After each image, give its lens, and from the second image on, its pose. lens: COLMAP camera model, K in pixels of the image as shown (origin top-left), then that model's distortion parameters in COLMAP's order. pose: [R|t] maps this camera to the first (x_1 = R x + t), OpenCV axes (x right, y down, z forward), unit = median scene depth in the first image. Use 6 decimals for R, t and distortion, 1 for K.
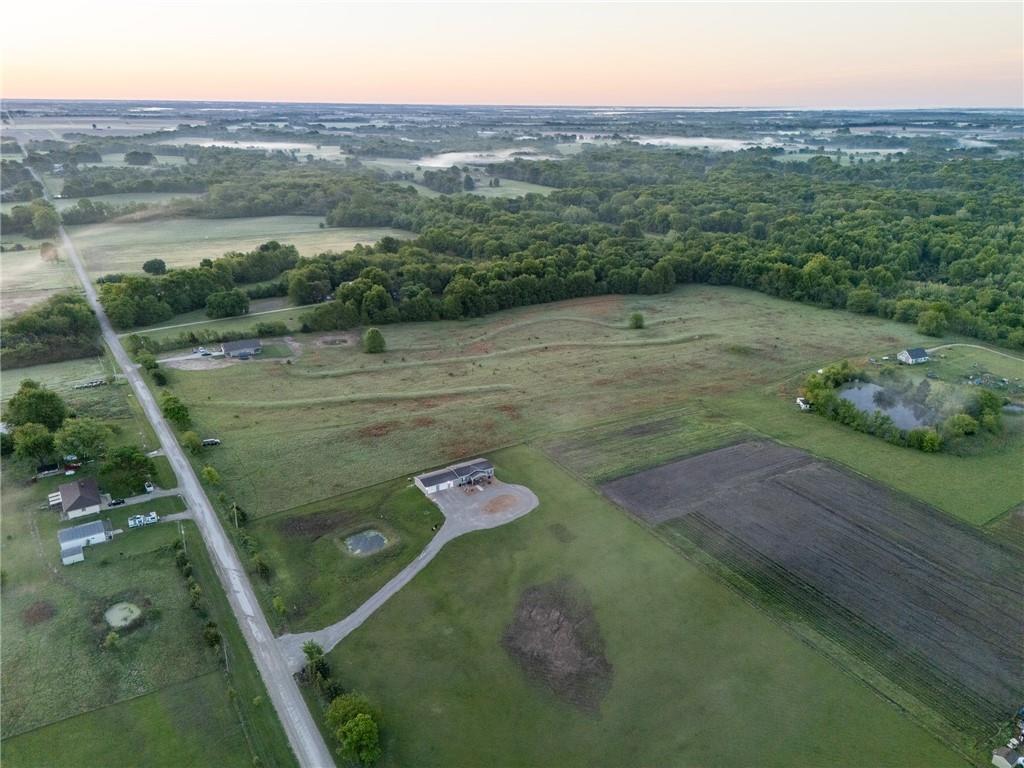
lens RADIAL K [[747.3, 0, 514.7], [0, 747.3, 382.8], [0, 0, 1]] dist [0.079720, -0.071554]
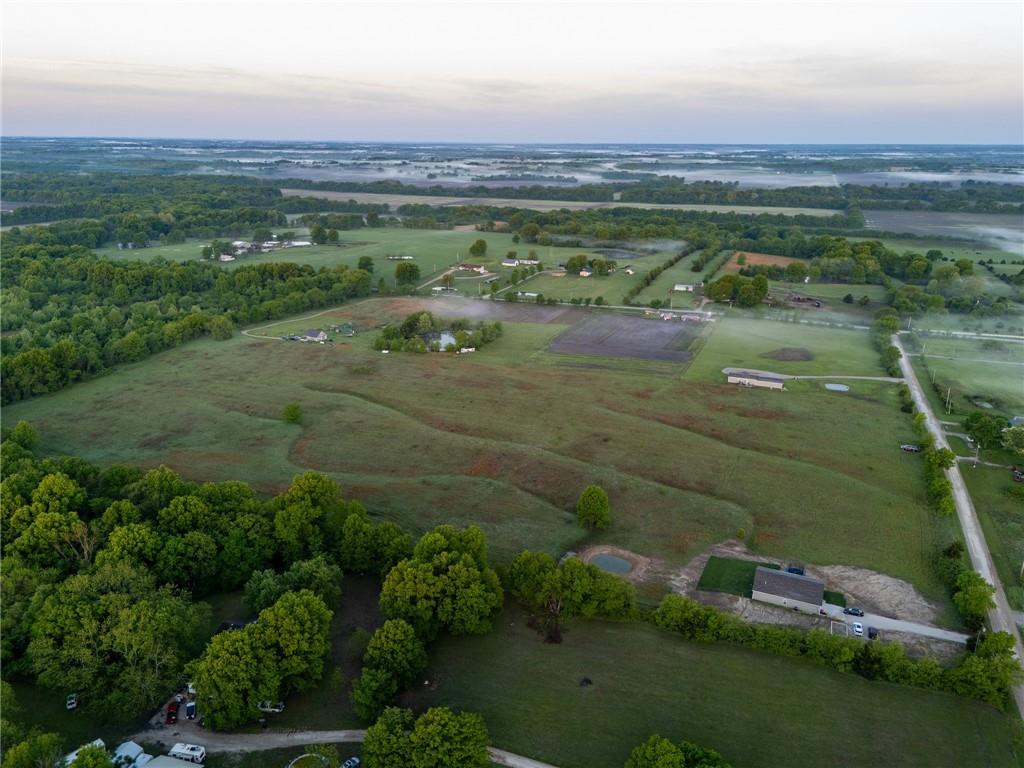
lens RADIAL K [[747.3, 0, 514.7], [0, 747.3, 382.8], [0, 0, 1]] dist [0.079720, -0.071554]
pose [[-0.587500, -0.259825, 0.766377, -0.503137], [0.268782, 0.830631, 0.487656, -0.388626], [-0.763282, 0.492486, -0.418159, 1.052915]]
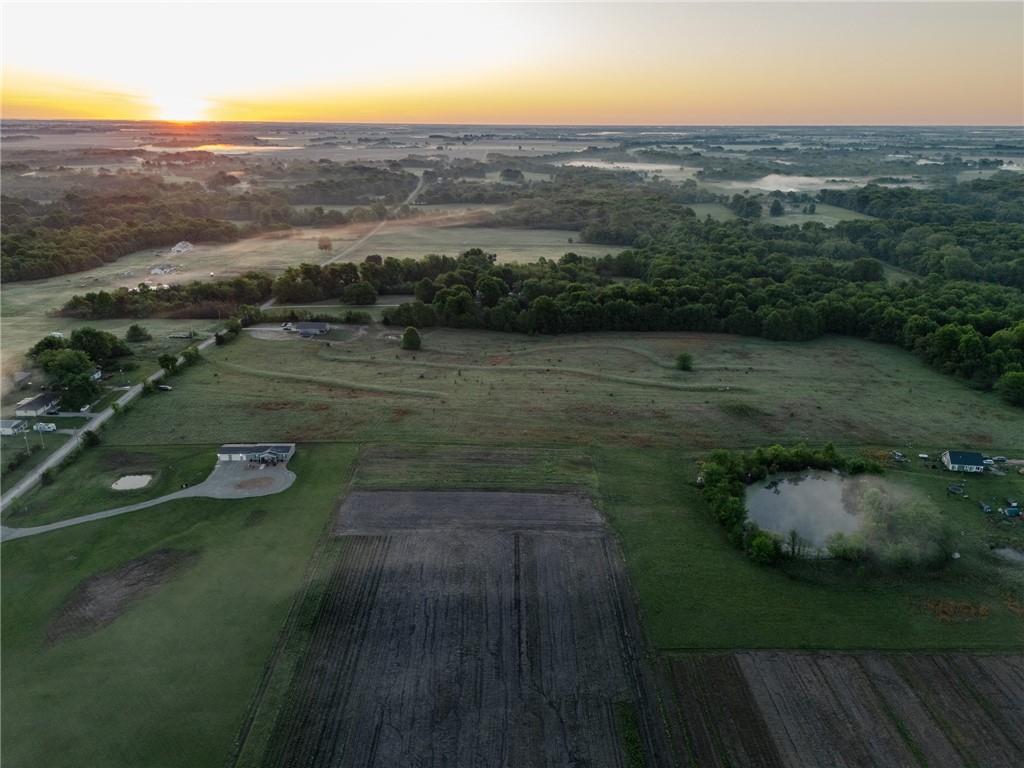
lens RADIAL K [[747.3, 0, 514.7], [0, 747.3, 382.8], [0, 0, 1]] dist [0.079720, -0.071554]
pose [[0.852177, 0.170976, -0.494532, 0.409652], [-0.184196, 0.982636, 0.022325, -0.037447], [0.489762, 0.072066, 0.868873, 0.109544]]
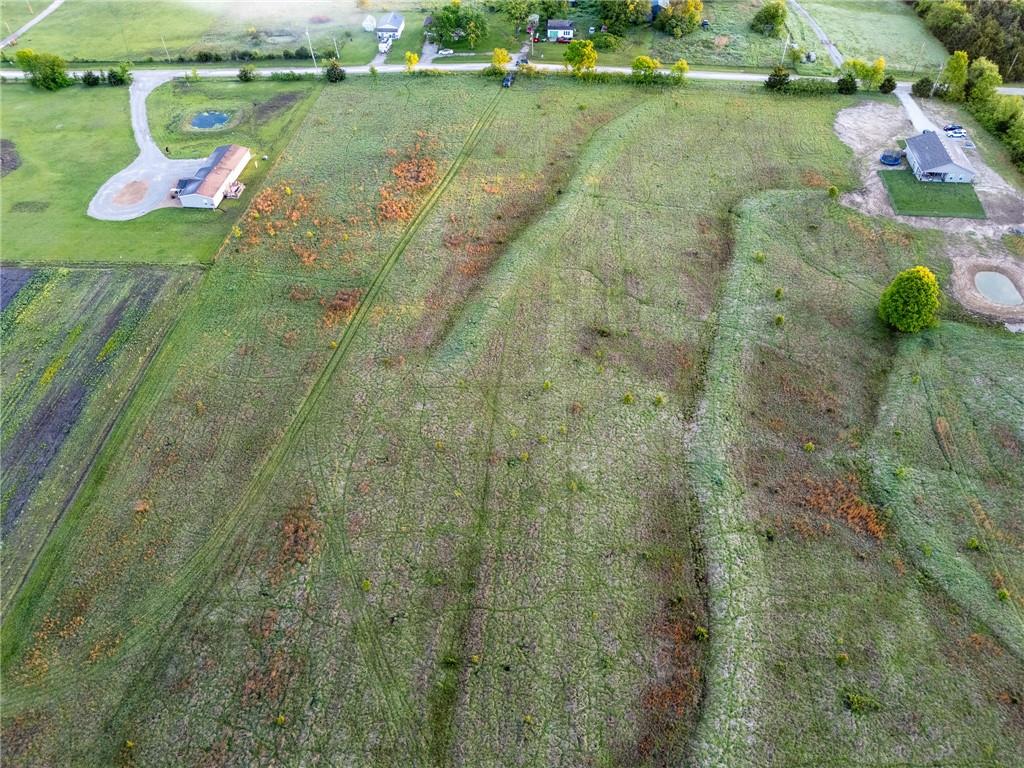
lens RADIAL K [[747.3, 0, 514.7], [0, 747.3, 382.8], [0, 0, 1]] dist [0.079720, -0.071554]
pose [[-0.599448, 0.558365, -0.573490, 0.156367], [-0.274476, 0.529649, 0.802580, -0.245325], [0.751881, 0.638514, -0.164240, 0.782209]]
